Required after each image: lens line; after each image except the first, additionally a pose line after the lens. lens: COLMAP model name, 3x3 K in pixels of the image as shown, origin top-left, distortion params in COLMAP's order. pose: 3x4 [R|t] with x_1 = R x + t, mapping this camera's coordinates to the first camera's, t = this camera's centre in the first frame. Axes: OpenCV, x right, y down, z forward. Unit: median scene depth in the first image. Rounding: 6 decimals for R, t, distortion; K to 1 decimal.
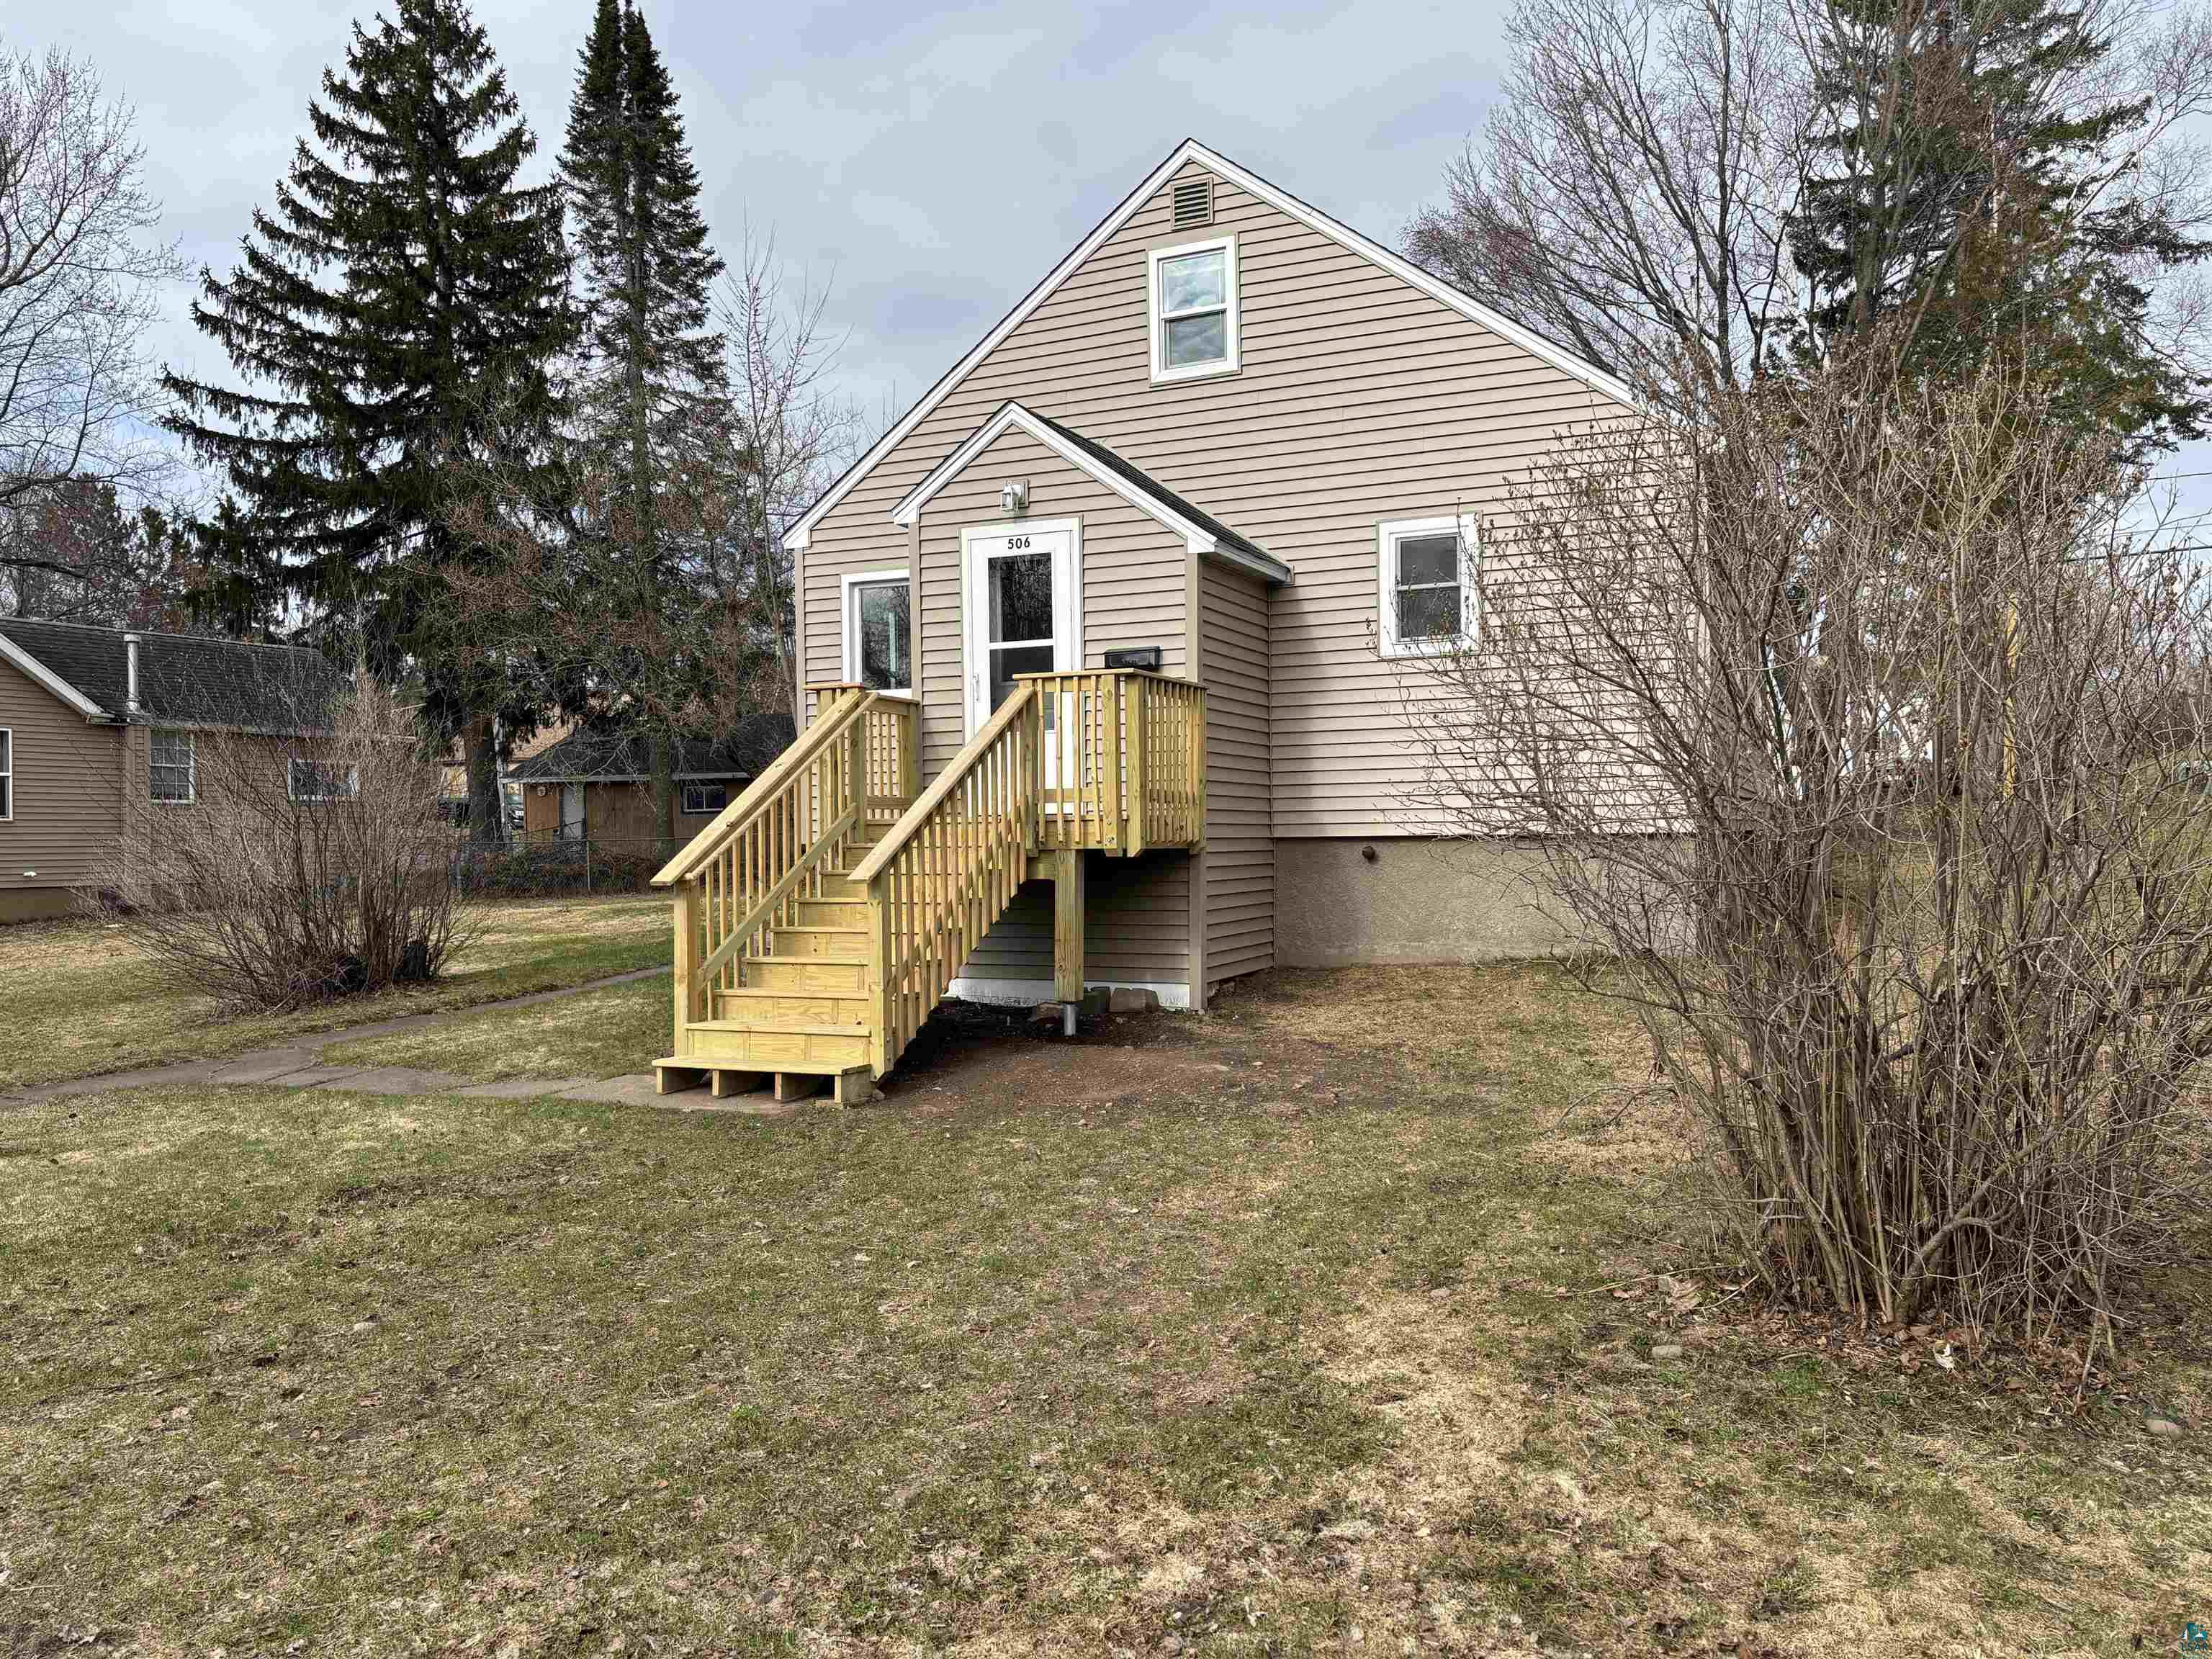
lens RADIAL K [[1670.1, 0, 1105.0], [0, 1670.1, 848.0], [0, 0, 1]] dist [0.063232, -0.066137]
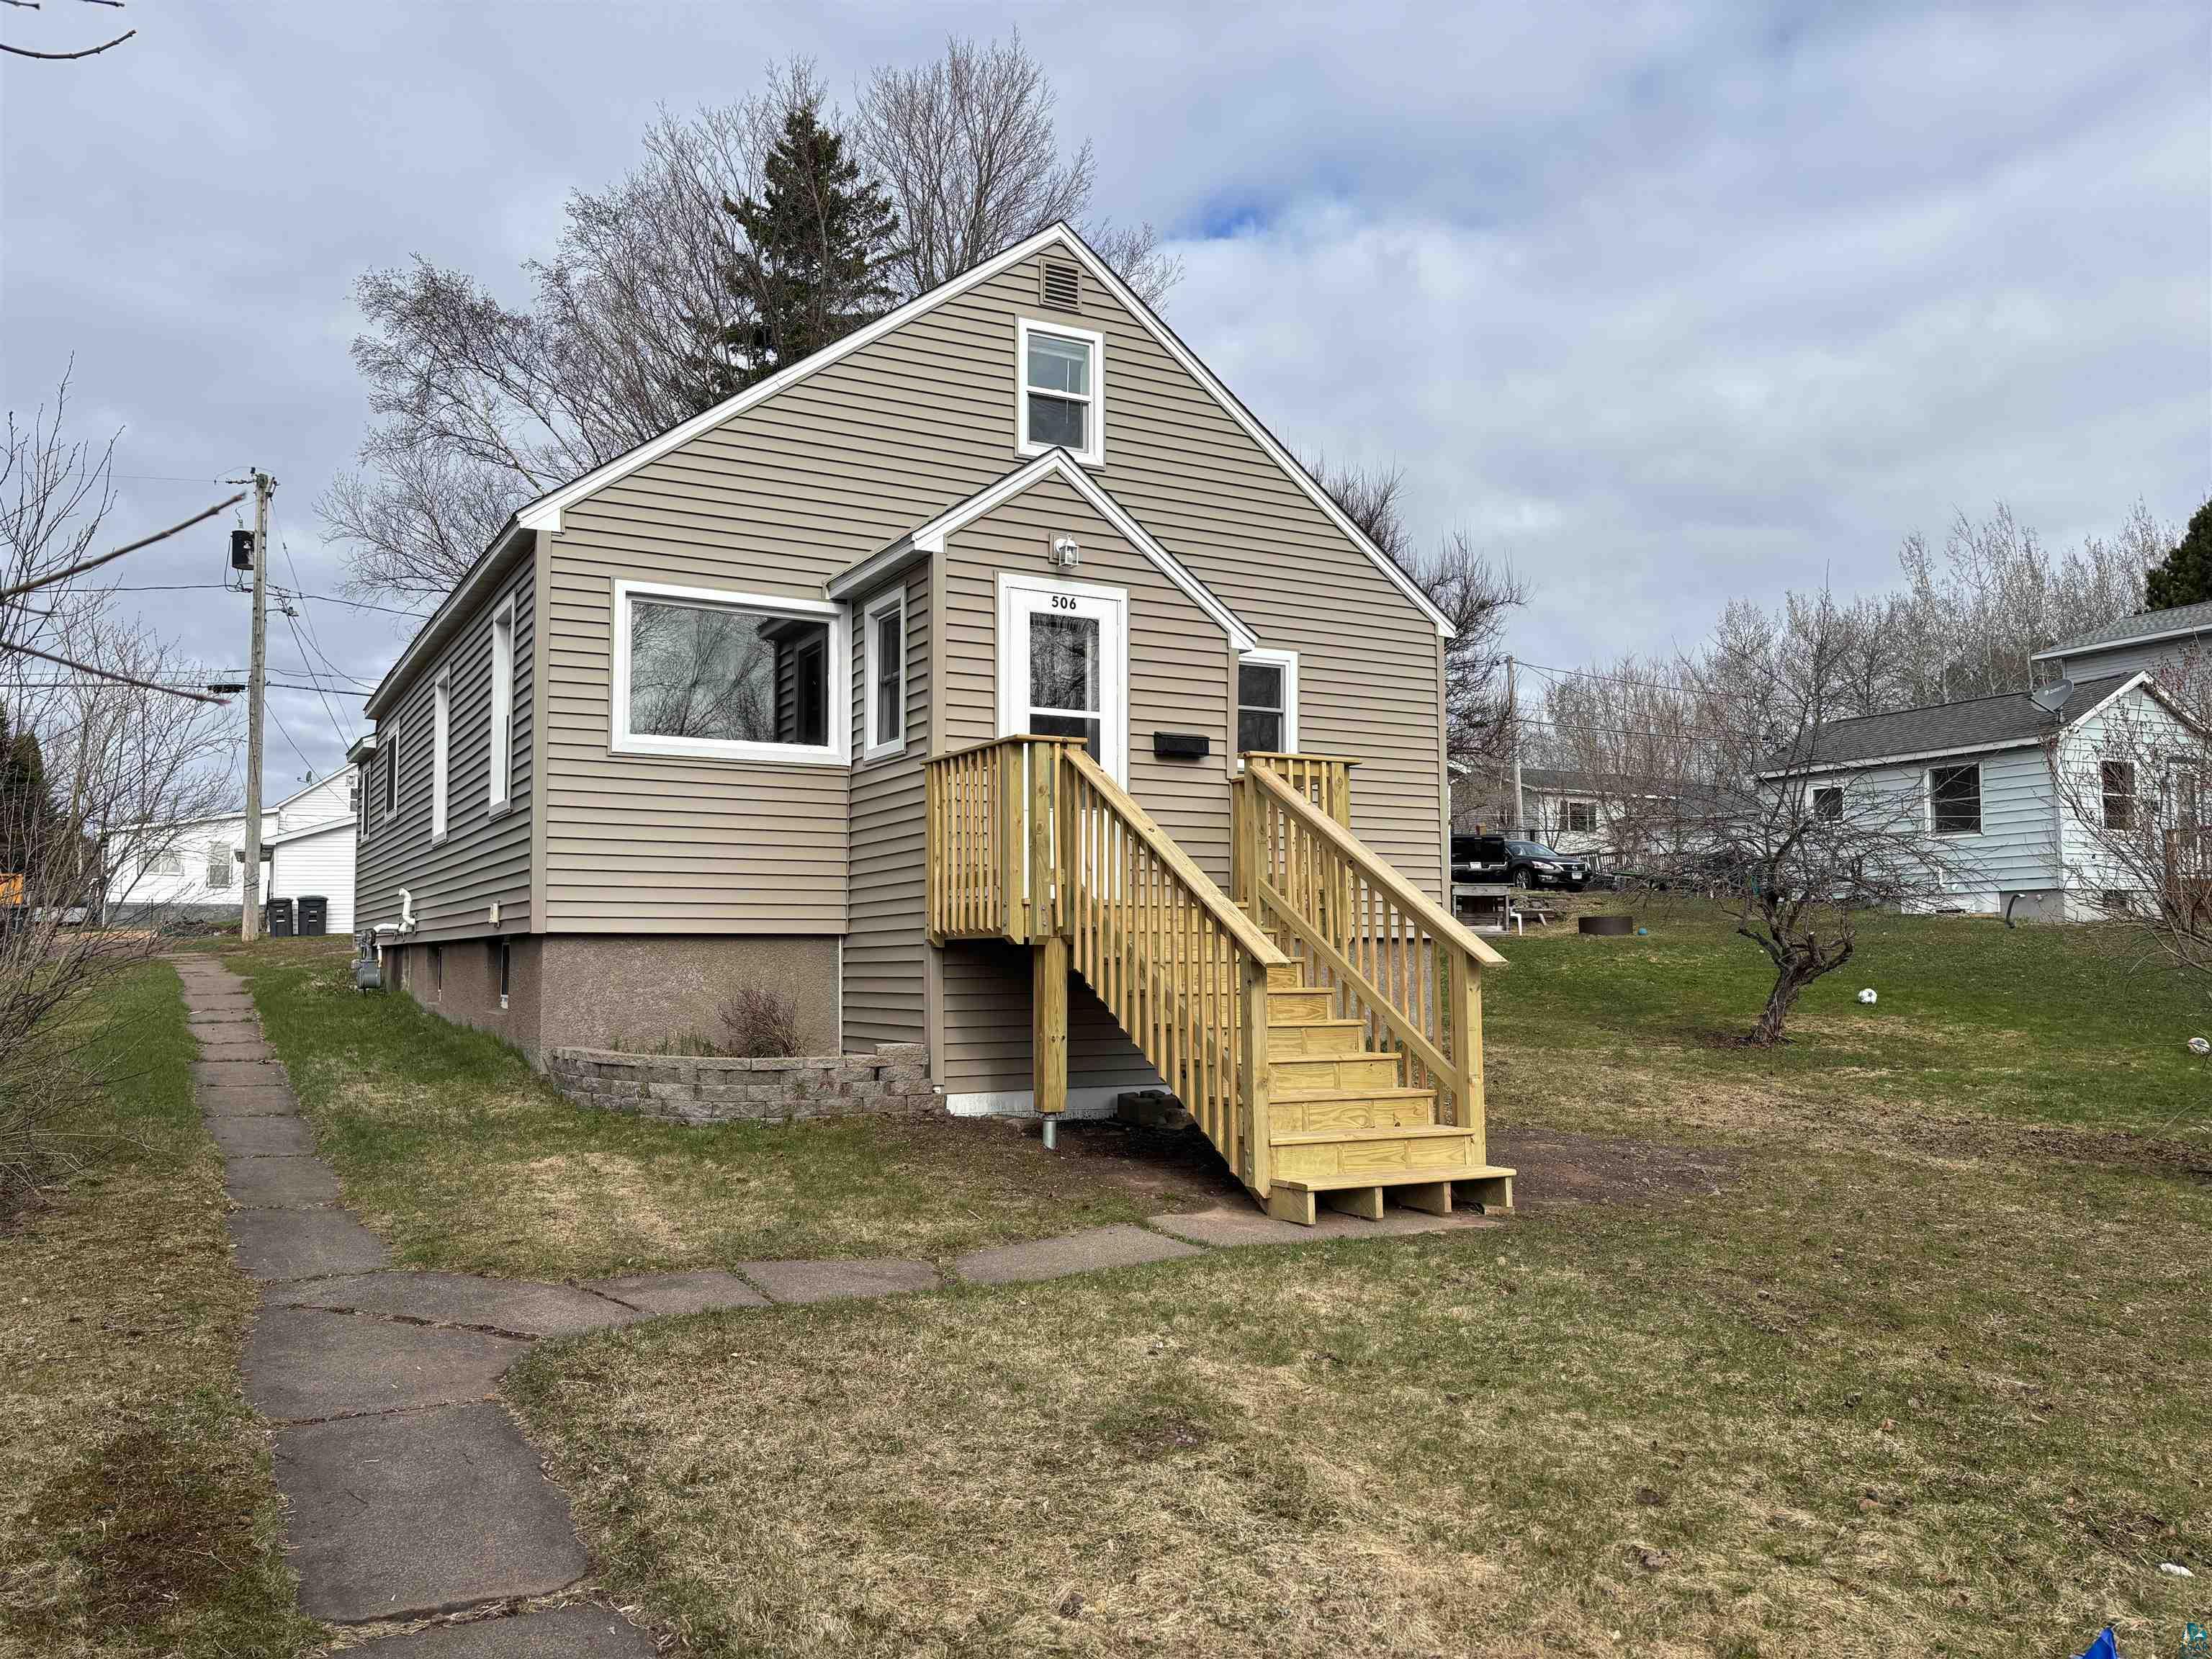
lens RADIAL K [[1670.1, 0, 1088.3], [0, 1670.1, 845.5], [0, 0, 1]] dist [0.063232, -0.066137]
pose [[0.601914, 0.068999, 0.795574, -0.735827], [-0.003031, 0.996450, -0.084128, 0.024089], [-0.798555, 0.048227, 0.599987, 0.442894]]
